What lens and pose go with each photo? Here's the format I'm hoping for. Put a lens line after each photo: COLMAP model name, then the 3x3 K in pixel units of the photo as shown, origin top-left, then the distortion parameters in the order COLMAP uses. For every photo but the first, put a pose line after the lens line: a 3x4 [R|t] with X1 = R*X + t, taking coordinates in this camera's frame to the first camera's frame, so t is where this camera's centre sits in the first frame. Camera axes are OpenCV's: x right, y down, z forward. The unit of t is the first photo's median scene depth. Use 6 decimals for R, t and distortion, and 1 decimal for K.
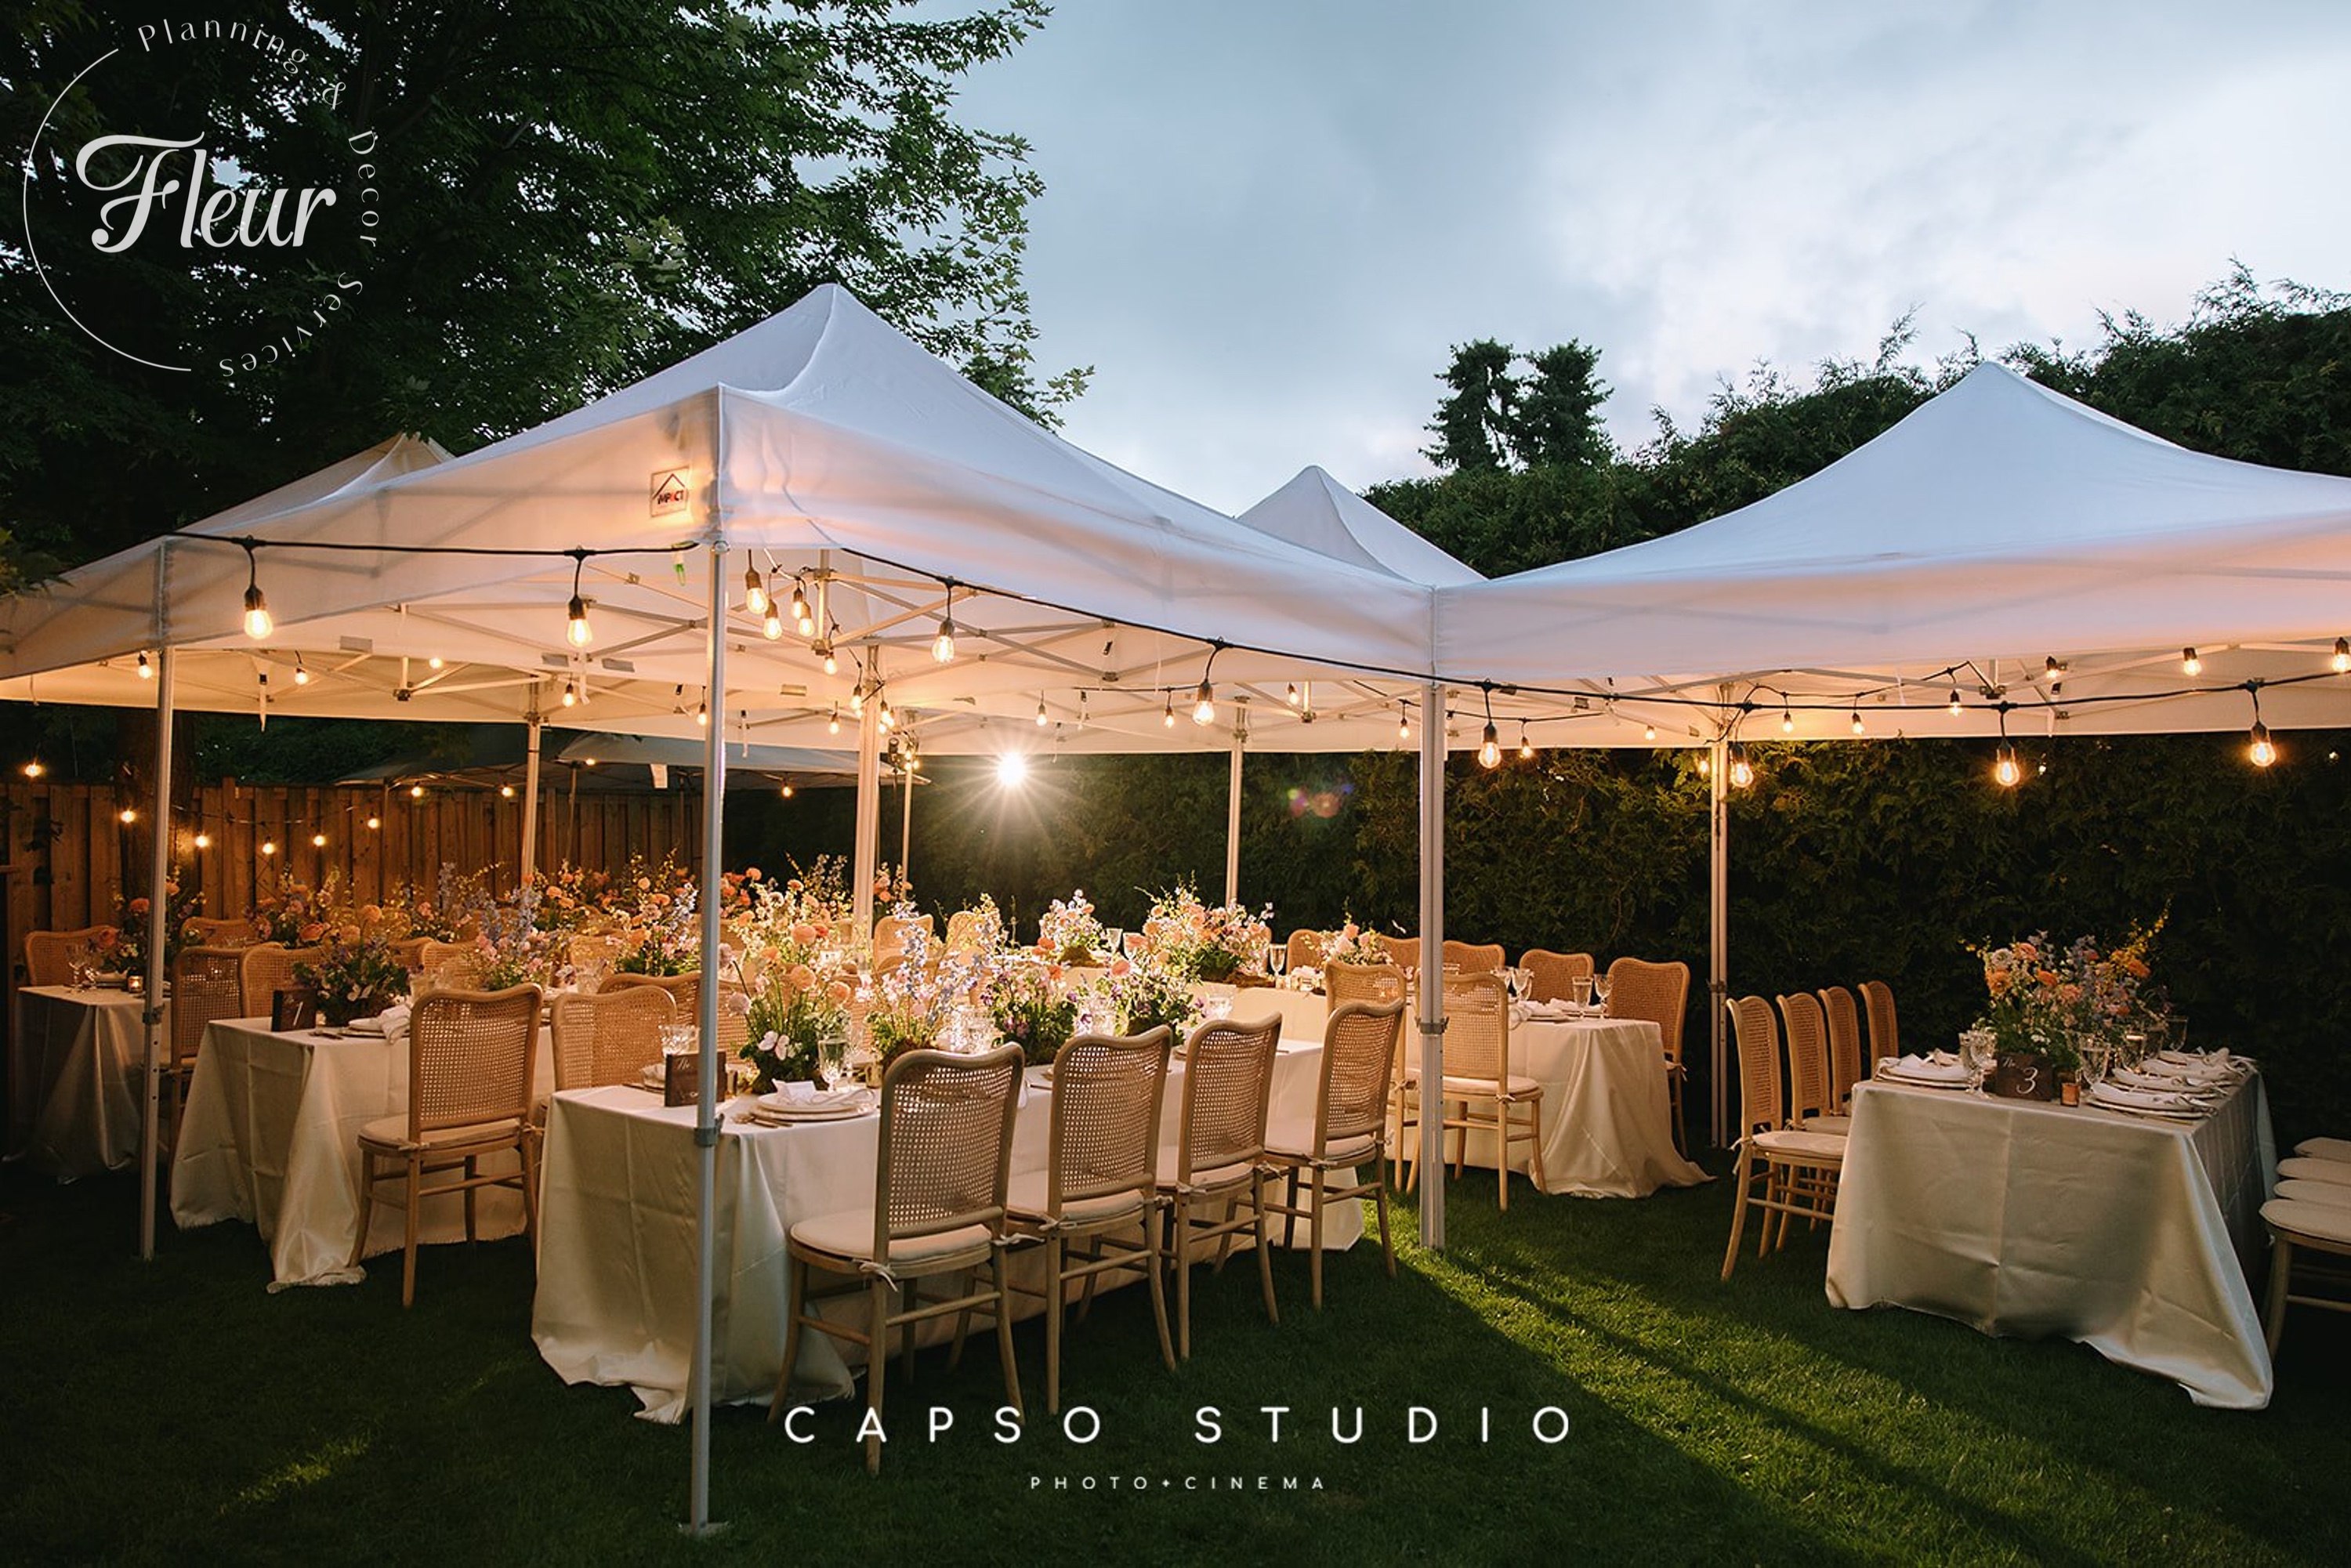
lens RADIAL K [[1623.2, 0, 1175.5], [0, 1623.2, 784.0], [0, 0, 1]] dist [0.003456, 0.000471]
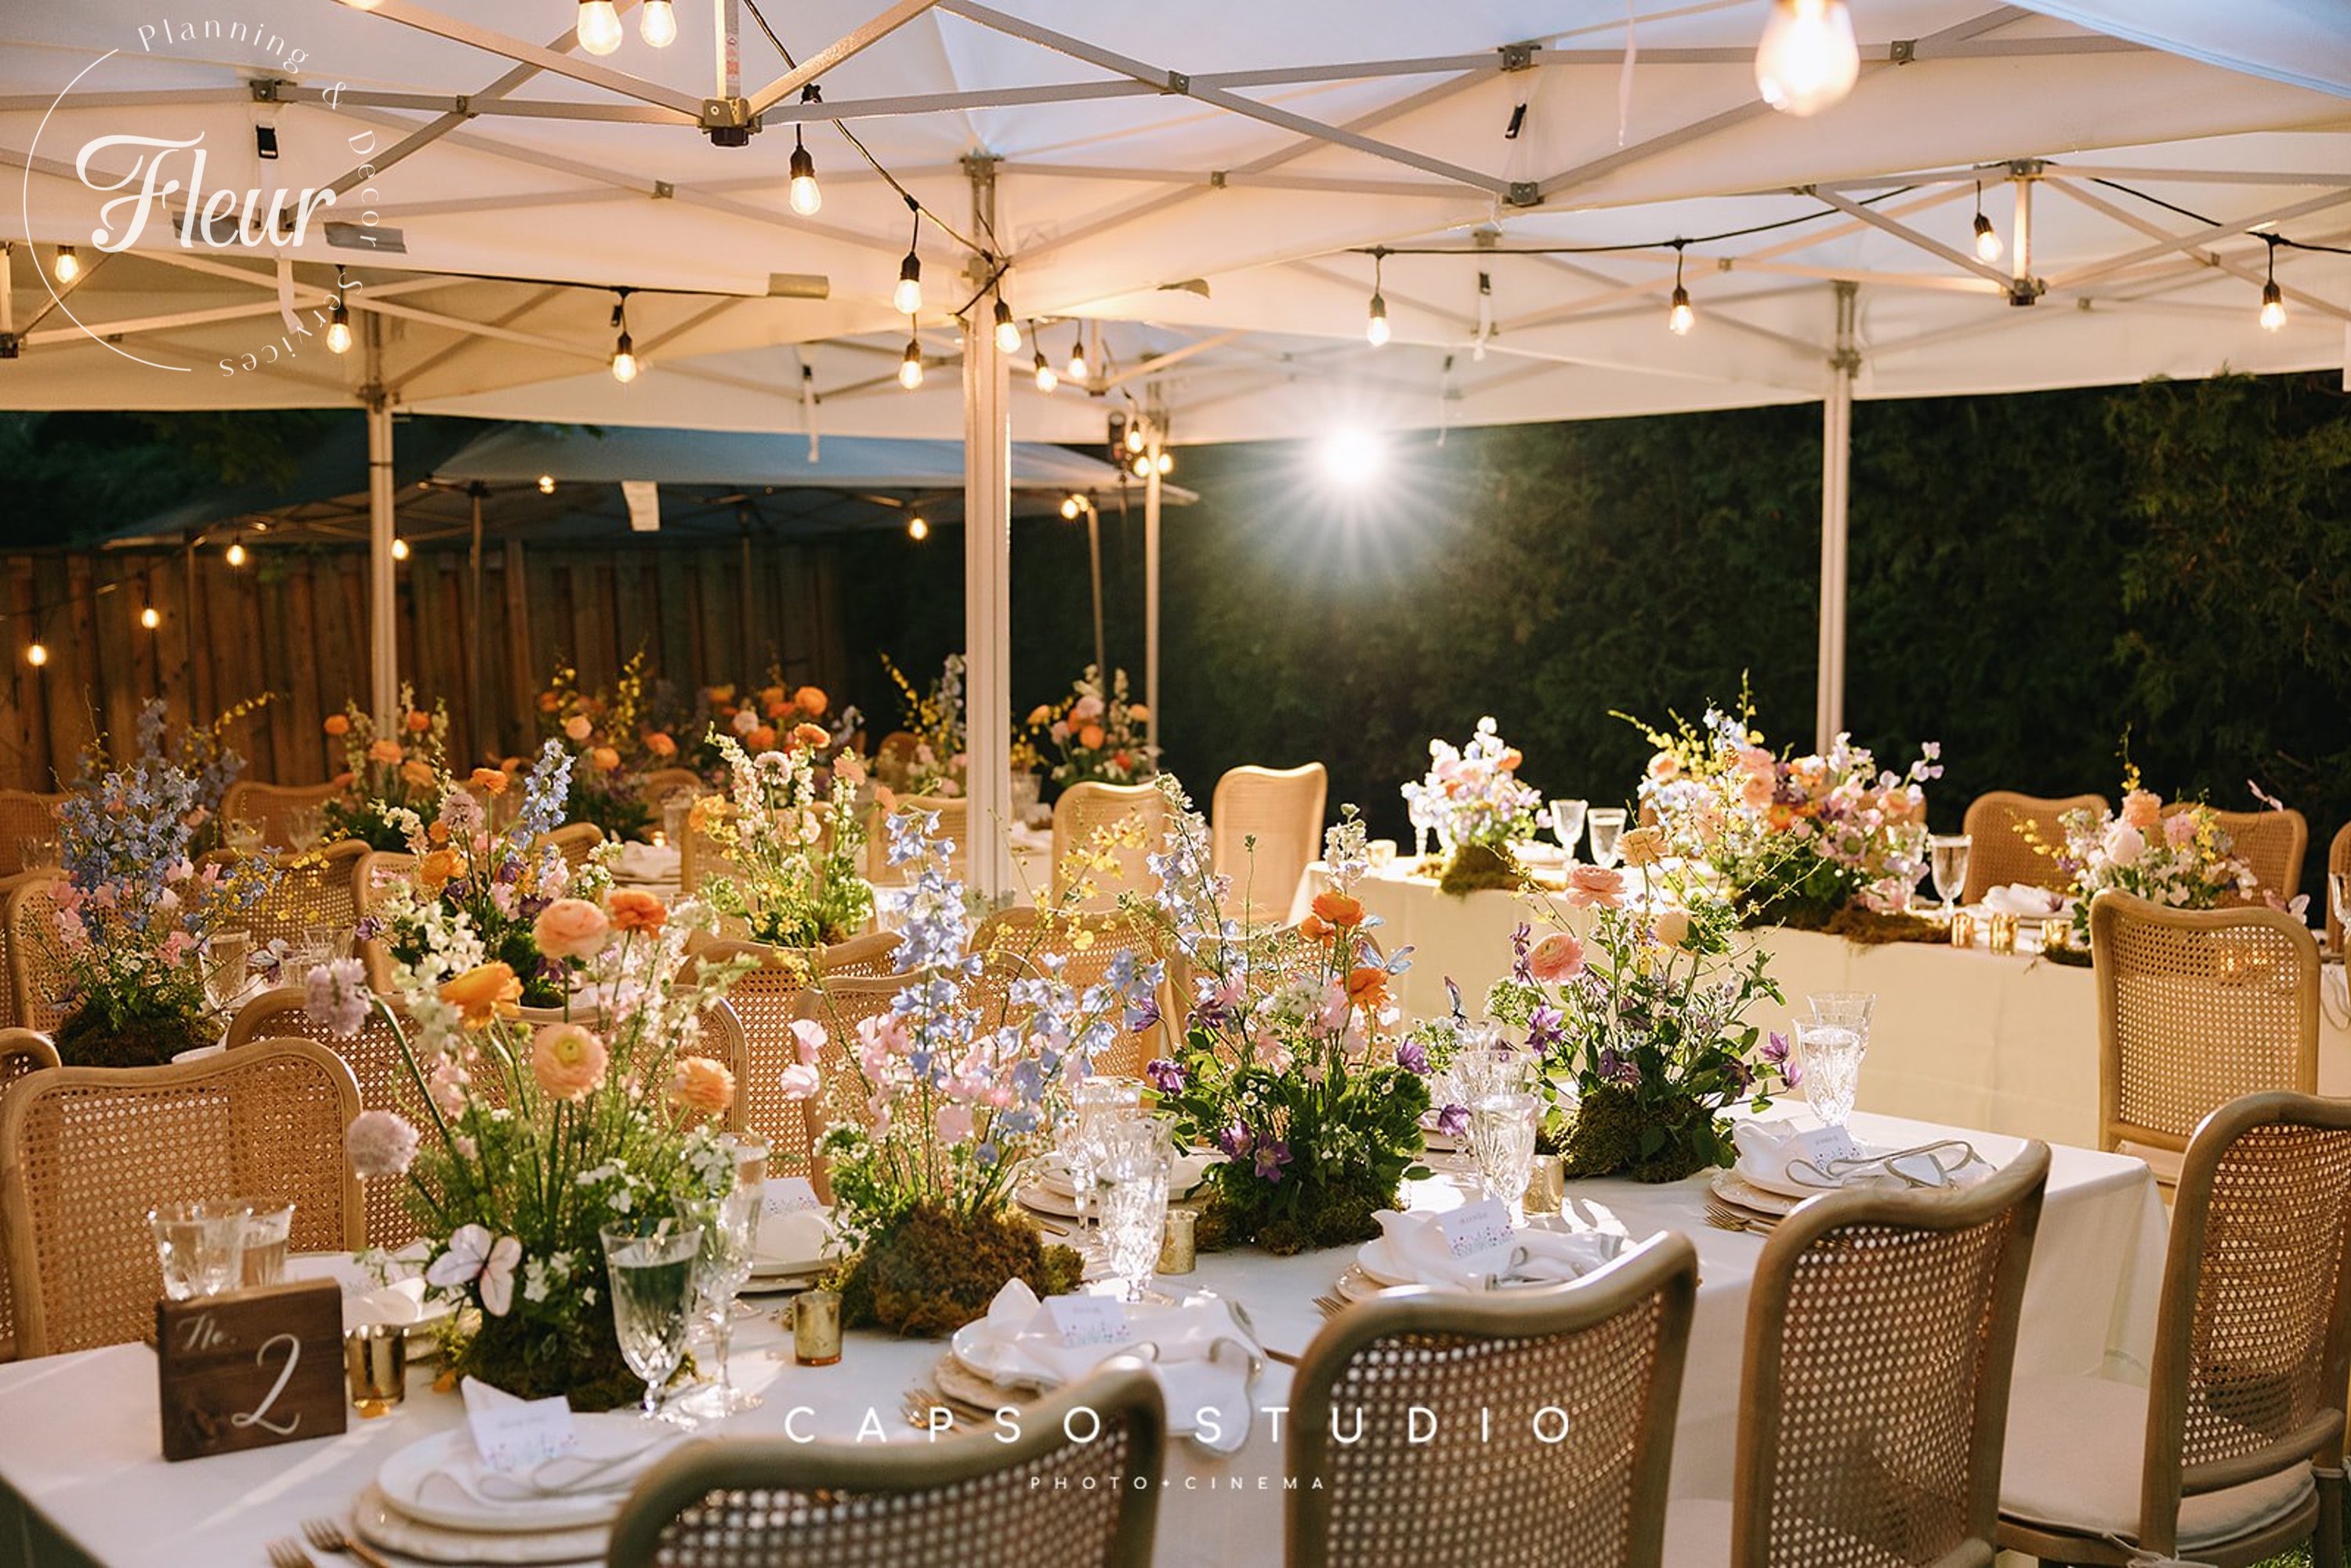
lens RADIAL K [[2686.6, 0, 1175.5], [0, 2686.6, 784.0], [0, 0, 1]] dist [0.005934, 0.045408]
pose [[0.980653, -0.020041, -0.194728, 0.000830], [0.039629, 0.994473, 0.097227, 0.007510], [0.191703, -0.103063, 0.976027, 0.262323]]
